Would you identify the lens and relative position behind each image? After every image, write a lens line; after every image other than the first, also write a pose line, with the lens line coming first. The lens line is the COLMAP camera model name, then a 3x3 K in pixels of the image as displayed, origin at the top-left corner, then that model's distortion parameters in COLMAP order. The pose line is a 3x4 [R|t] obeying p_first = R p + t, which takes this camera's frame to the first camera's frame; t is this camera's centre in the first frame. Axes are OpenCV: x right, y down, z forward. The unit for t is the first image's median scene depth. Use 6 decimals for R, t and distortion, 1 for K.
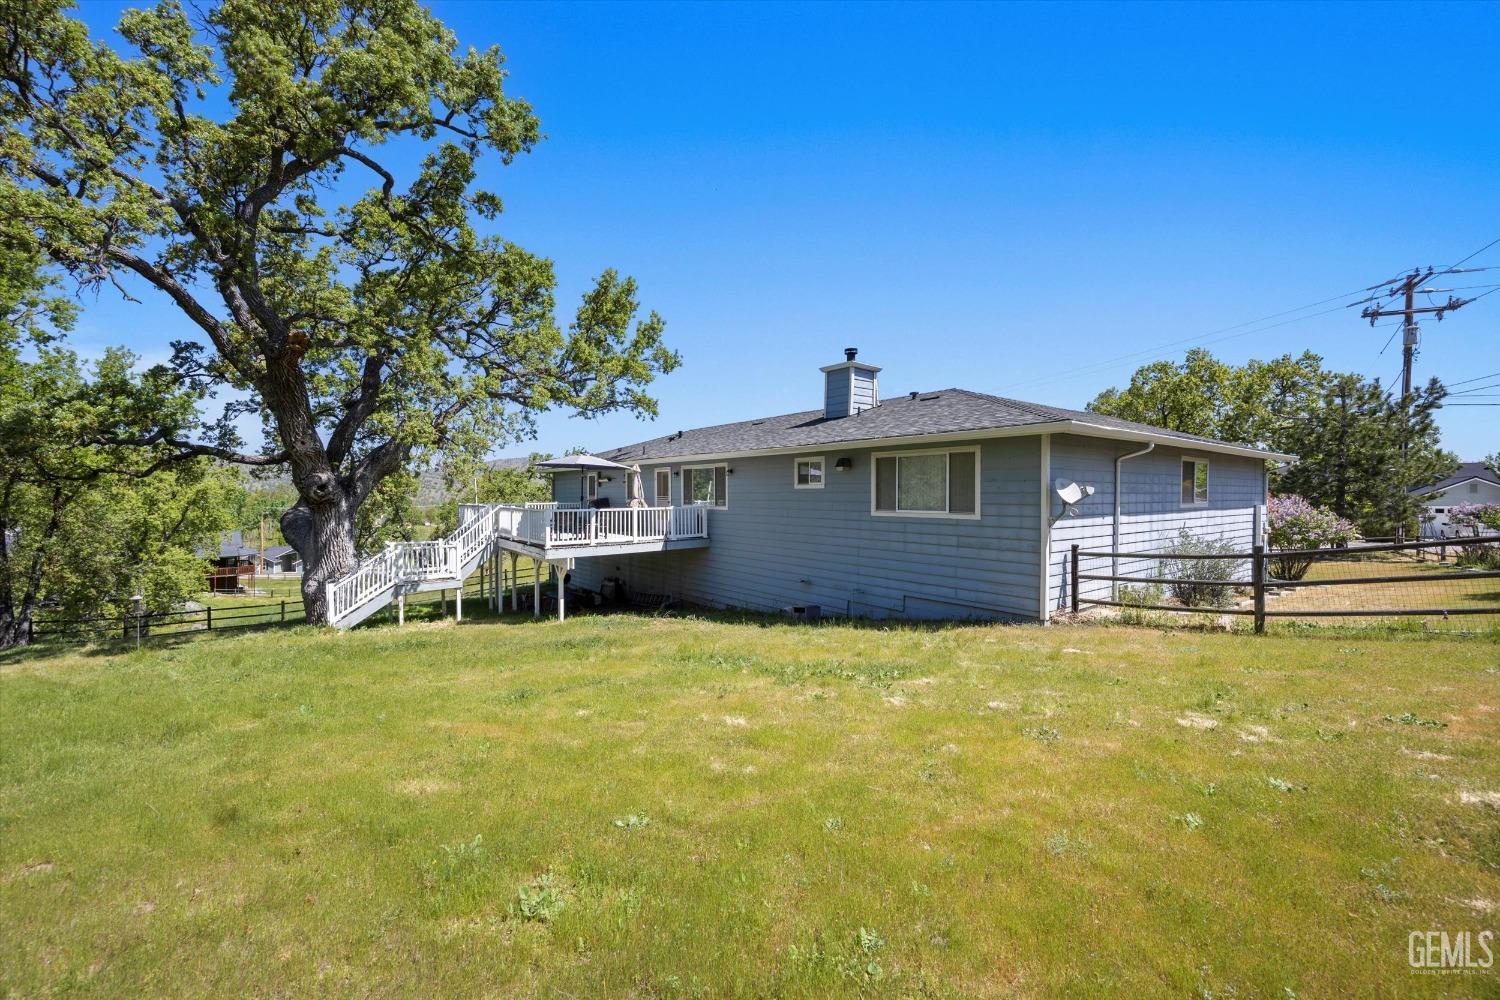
lens RADIAL K [[595.6, 0, 750.0], [0, 595.6, 500.0], [0, 0, 1]] dist [0.002278, 0.000412]
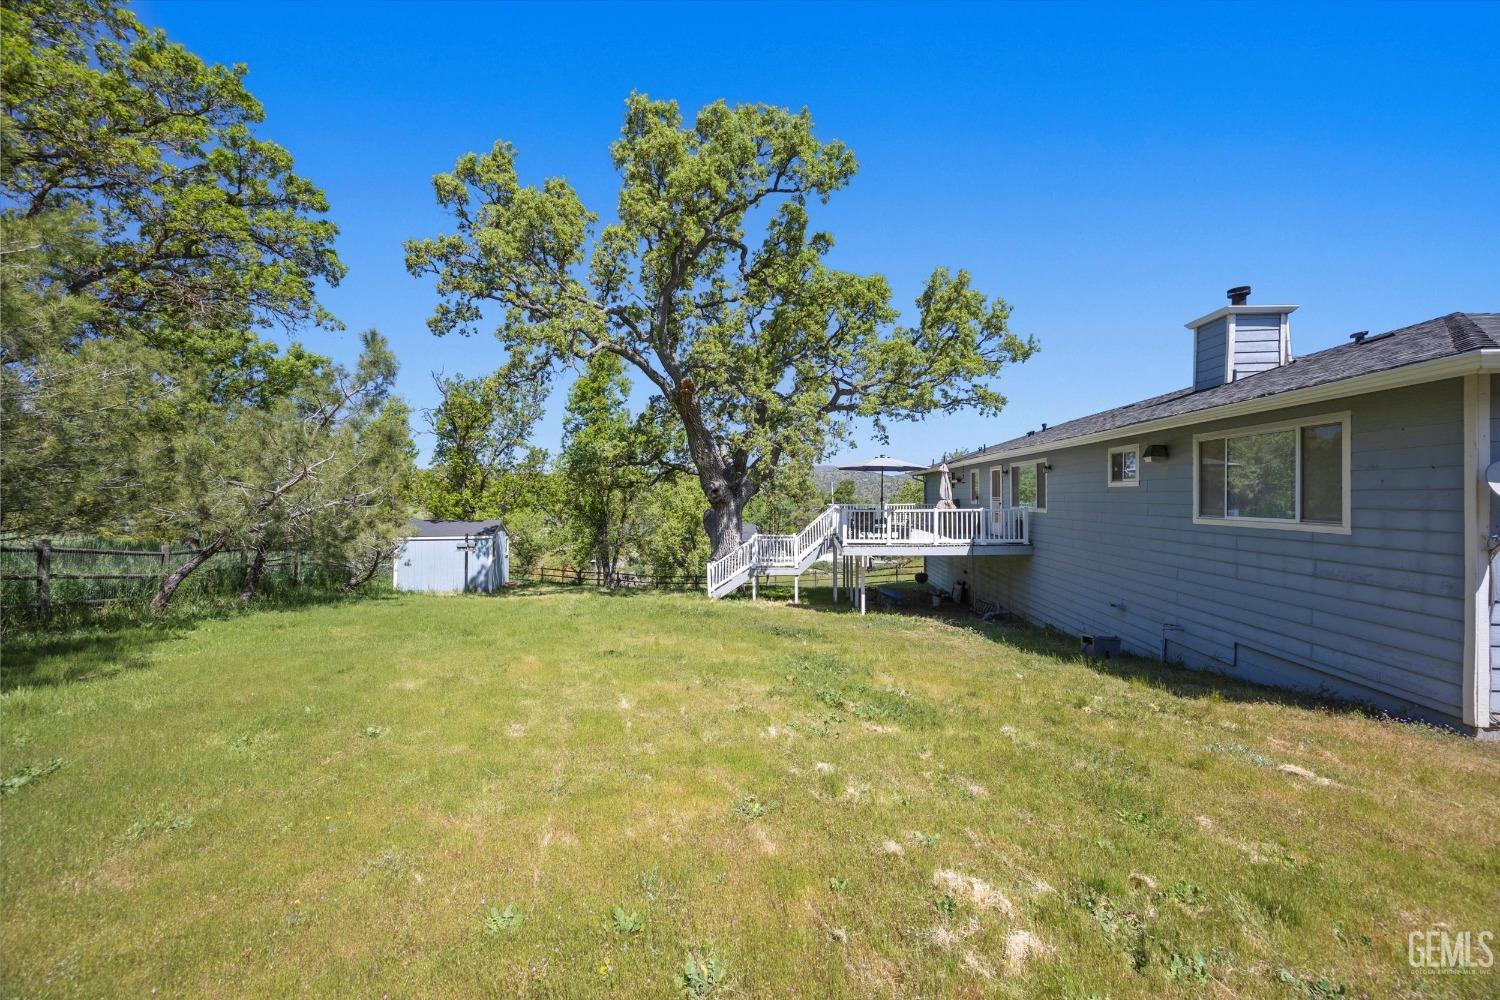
lens RADIAL K [[576.8, 0, 748.5], [0, 576.8, 498.2], [0, 0, 1]] dist [-0.001242, -0.000026]
pose [[0.725502, -0.001358, -0.688218, 0.240288], [-0.002602, 0.999985, -0.004716, 0.000532], [0.688215, 0.005212, 0.725488, 0.111868]]
